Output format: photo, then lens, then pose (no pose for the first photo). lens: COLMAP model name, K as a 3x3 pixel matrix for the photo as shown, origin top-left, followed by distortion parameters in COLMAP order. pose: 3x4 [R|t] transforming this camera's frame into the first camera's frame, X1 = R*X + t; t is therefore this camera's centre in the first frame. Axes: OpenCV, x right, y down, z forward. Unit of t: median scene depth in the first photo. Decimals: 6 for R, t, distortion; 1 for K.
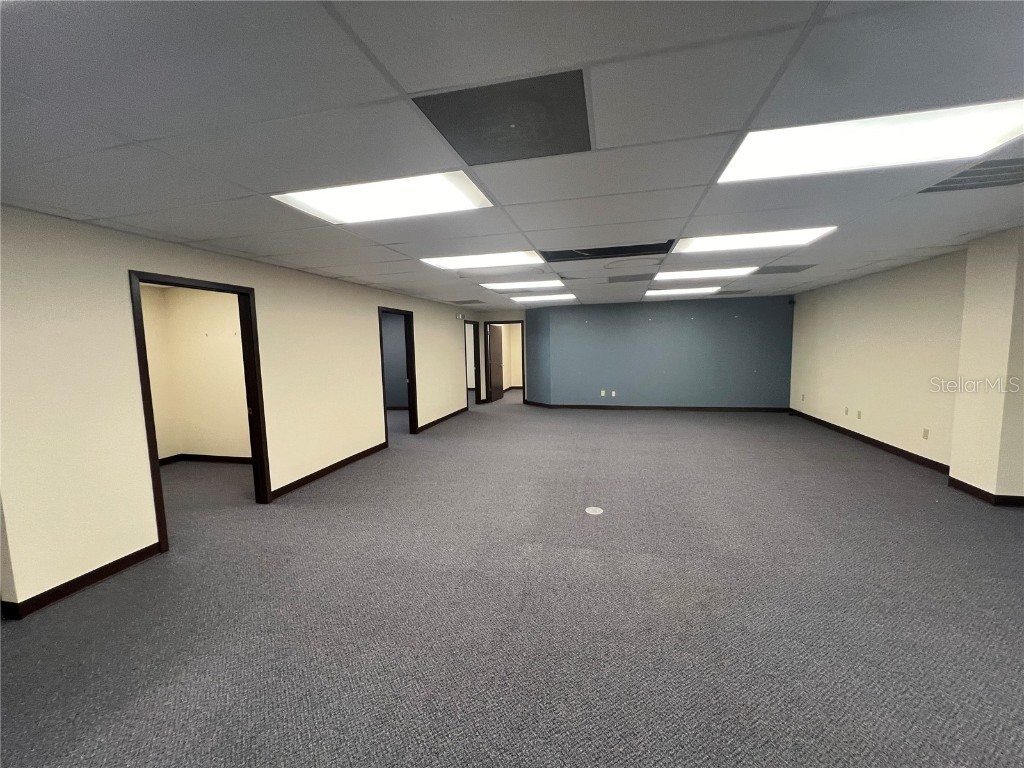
lens RADIAL K [[407.6, 0, 513.2], [0, 407.6, 381.9], [0, 0, 1]] dist [-0.001695, 0.000632]
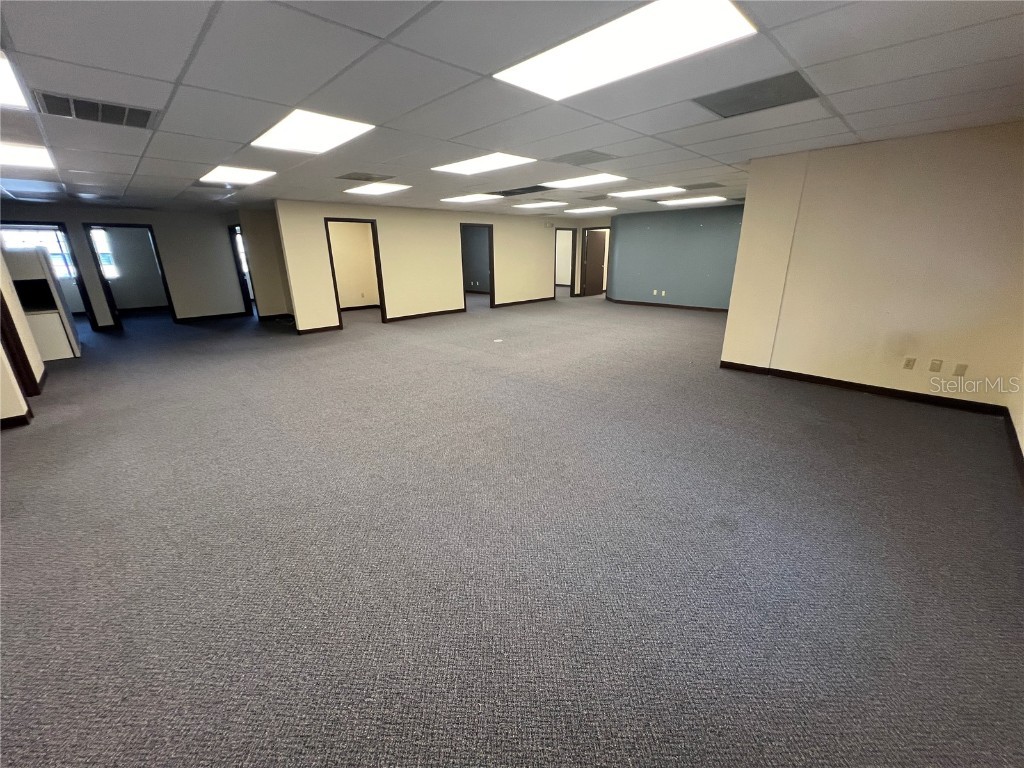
lens RADIAL K [[407.6, 0, 513.8], [0, 407.6, 384.4], [0, 0, 1]] dist [-0.001695, 0.000632]
pose [[0.853216, 0.173806, -0.491746, 0.737048], [-0.054036, 0.967225, 0.248106, 0.021774], [0.518752, -0.185116, 0.834643, -0.351102]]
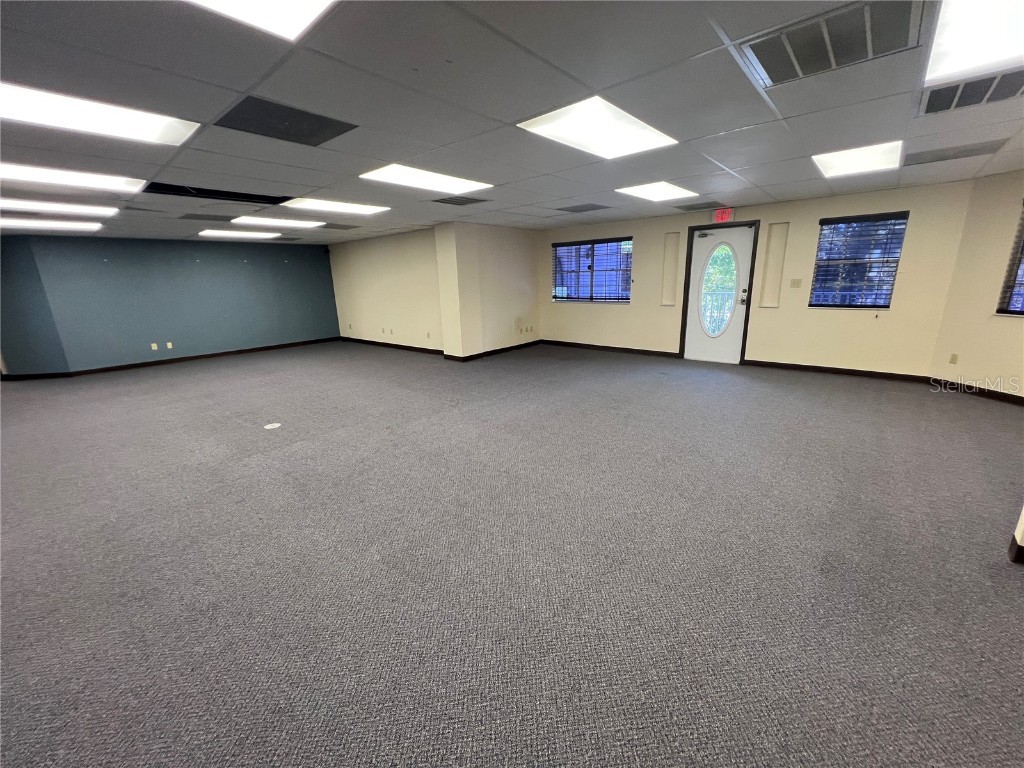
lens RADIAL K [[407.6, 0, 508.2], [0, 407.6, 380.6], [0, 0, 1]] dist [-0.001695, 0.000632]
pose [[0.464775, -0.211072, 0.859903, -0.278834], [0.101243, 0.977470, 0.185209, 0.021251], [-0.879621, 0.000979, 0.475674, -0.099606]]
